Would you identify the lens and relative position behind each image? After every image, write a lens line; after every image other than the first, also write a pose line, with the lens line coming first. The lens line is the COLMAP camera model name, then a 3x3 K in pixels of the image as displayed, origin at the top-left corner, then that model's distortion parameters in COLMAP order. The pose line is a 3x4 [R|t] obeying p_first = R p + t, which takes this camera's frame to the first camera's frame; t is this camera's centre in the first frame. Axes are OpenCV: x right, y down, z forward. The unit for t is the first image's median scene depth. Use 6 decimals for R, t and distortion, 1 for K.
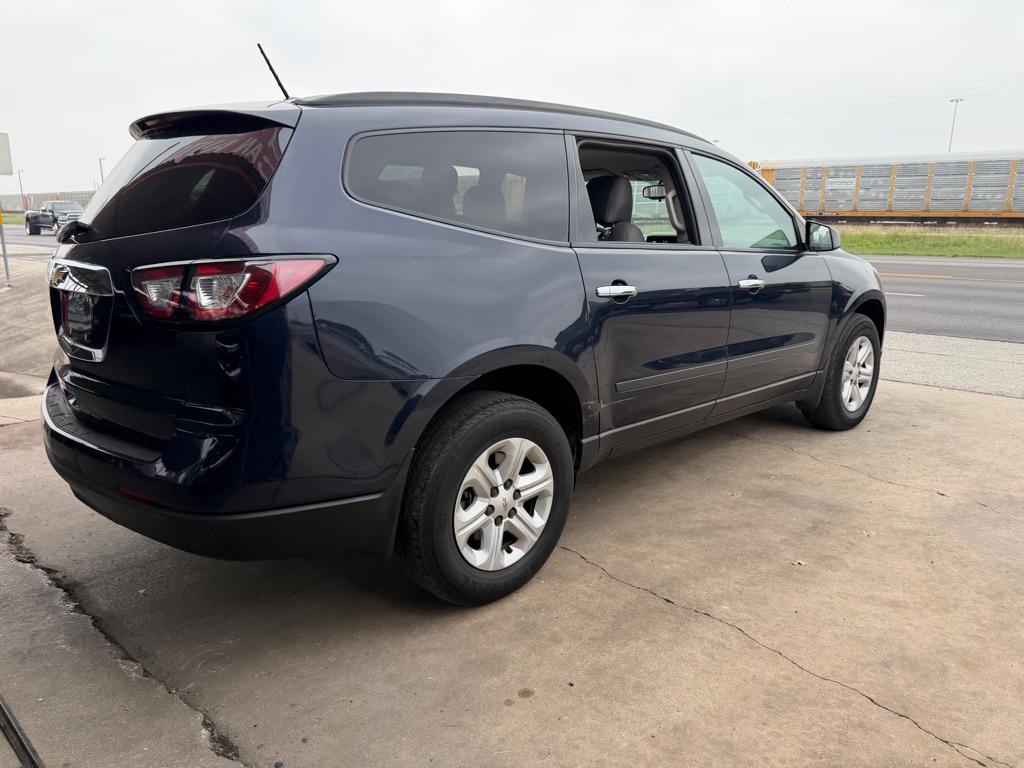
lens RADIAL K [[725.5, 0, 523.6], [0, 725.5, 381.0], [0, 0, 1]] dist [0.036155, -0.051405]
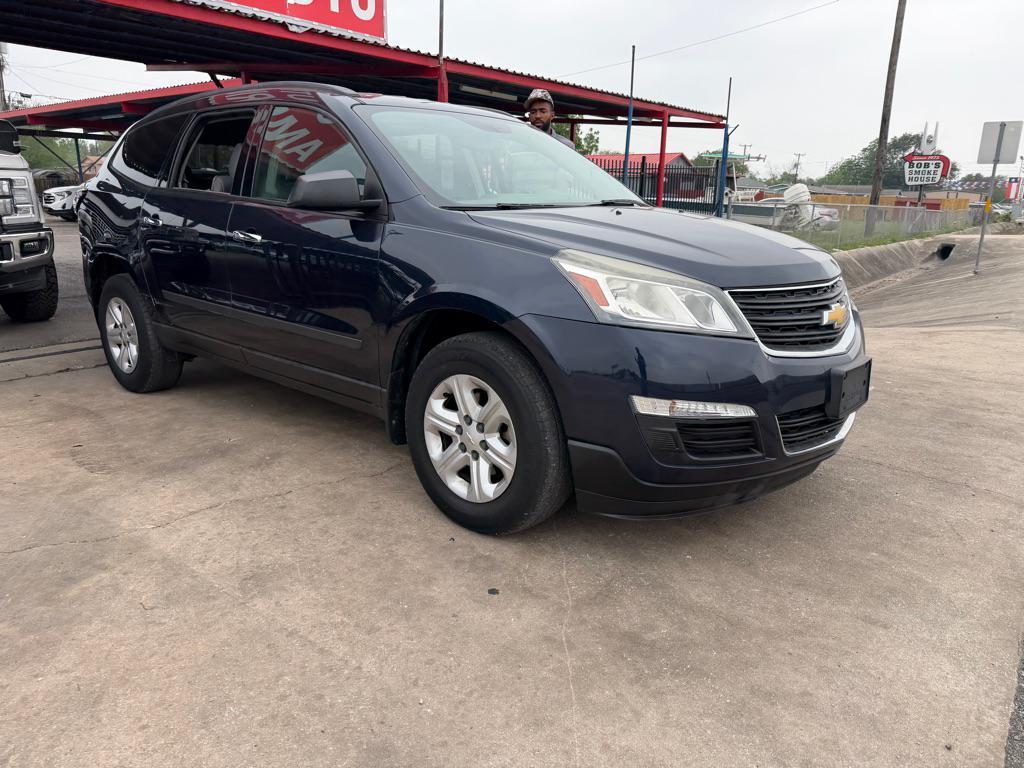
lens RADIAL K [[725.5, 0, 515.7], [0, 725.5, 385.0], [0, 0, 1]] dist [0.036155, -0.051405]
pose [[0.074324, 0.238009, -0.968415, 1.671727], [-0.232171, 0.948546, 0.215308, -0.301161], [0.969831, 0.208835, 0.125758, 1.599295]]
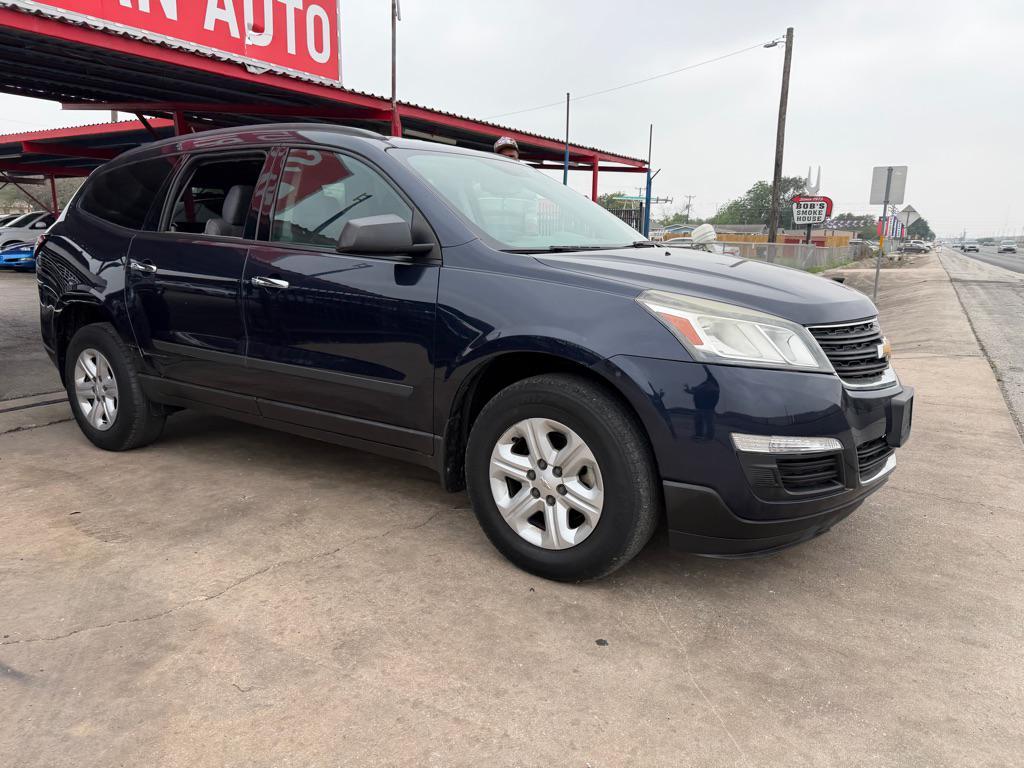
lens RADIAL K [[725.5, 0, 518.1], [0, 725.5, 382.8], [0, 0, 1]] dist [0.036155, -0.051405]
pose [[0.205530, 0.179761, -0.962000, 1.627221], [-0.220000, 0.966313, 0.133564, -0.257090], [0.953602, 0.184188, 0.238153, 1.395270]]
